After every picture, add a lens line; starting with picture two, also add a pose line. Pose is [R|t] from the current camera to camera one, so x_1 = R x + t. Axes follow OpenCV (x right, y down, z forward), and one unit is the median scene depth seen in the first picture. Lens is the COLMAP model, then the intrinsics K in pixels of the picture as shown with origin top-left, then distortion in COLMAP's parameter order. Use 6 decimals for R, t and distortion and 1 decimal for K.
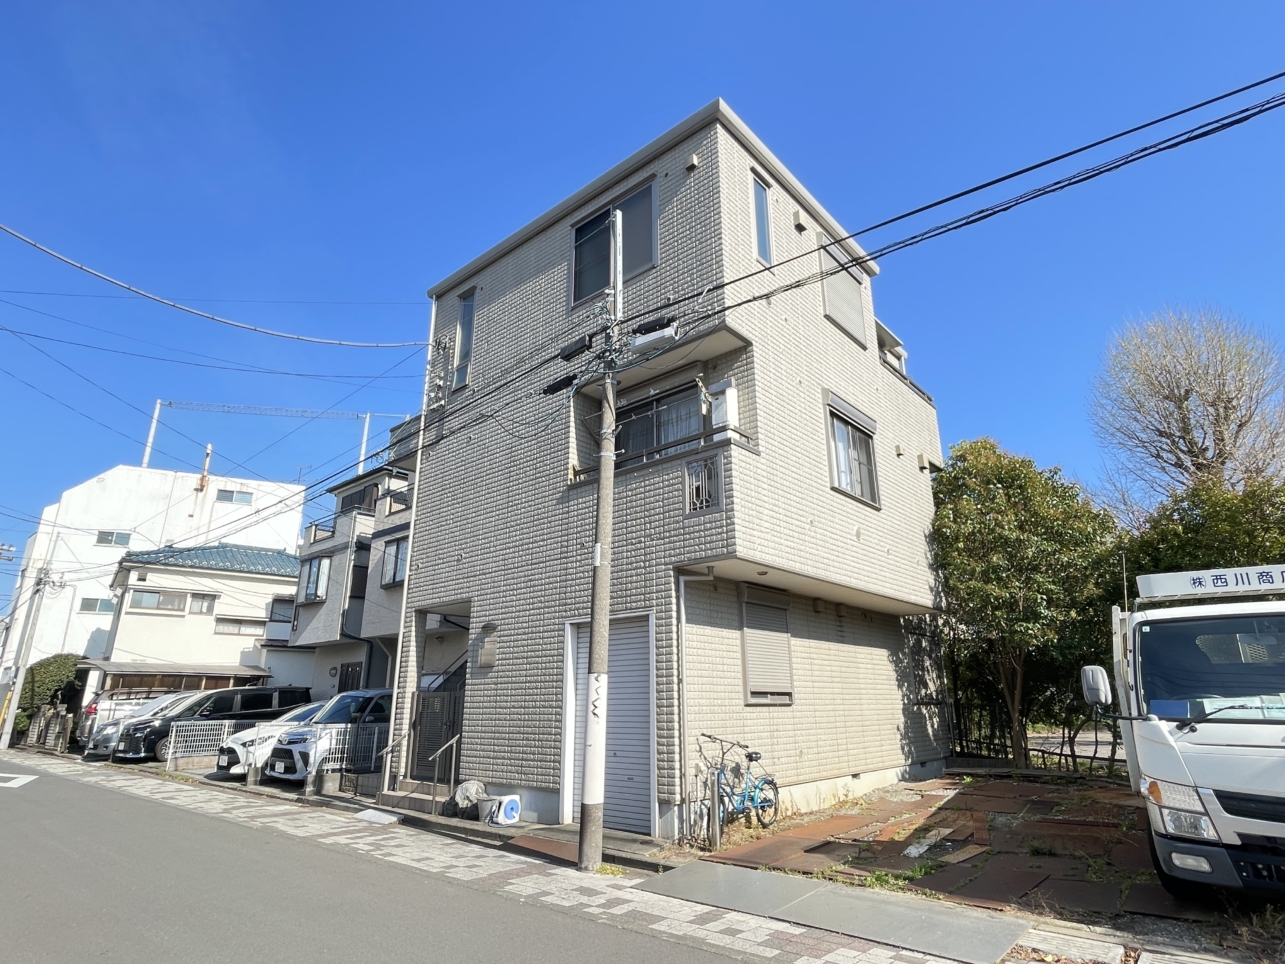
lens RADIAL K [[695.8, 0, 640.0], [0, 695.8, 480.0], [0, 0, 1]] dist [-0.006222, -0.000154]
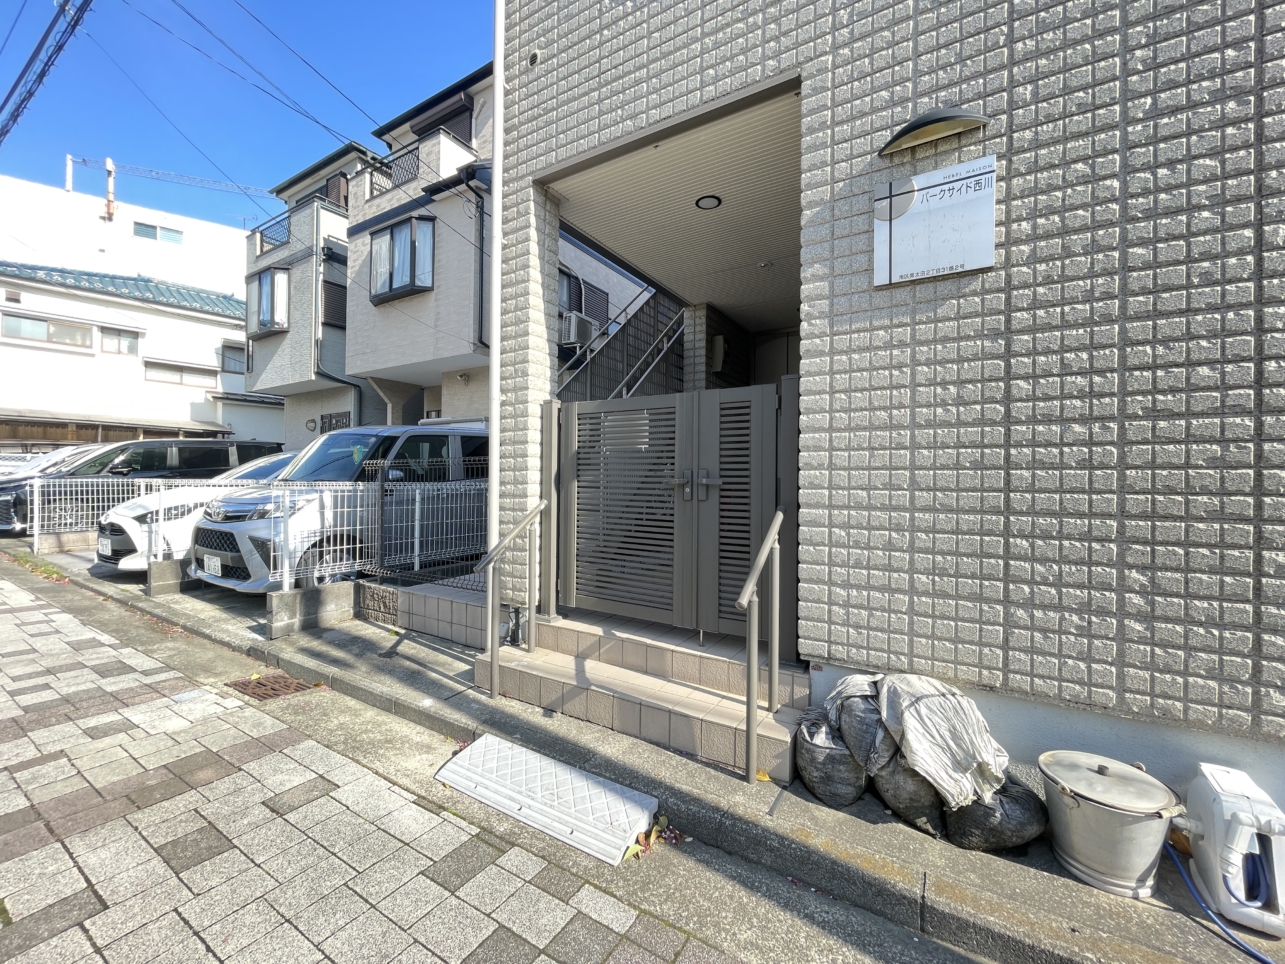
lens RADIAL K [[517.3, 0, 647.5], [0, 517.3, 477.0], [0, 0, 1]] dist [-0.004583, 0.001302]
pose [[0.984974, 0.014647, 0.172080, -0.171947], [-0.066451, 0.951829, 0.299342, 0.137939], [-0.159406, -0.306279, 0.938500, 0.384684]]
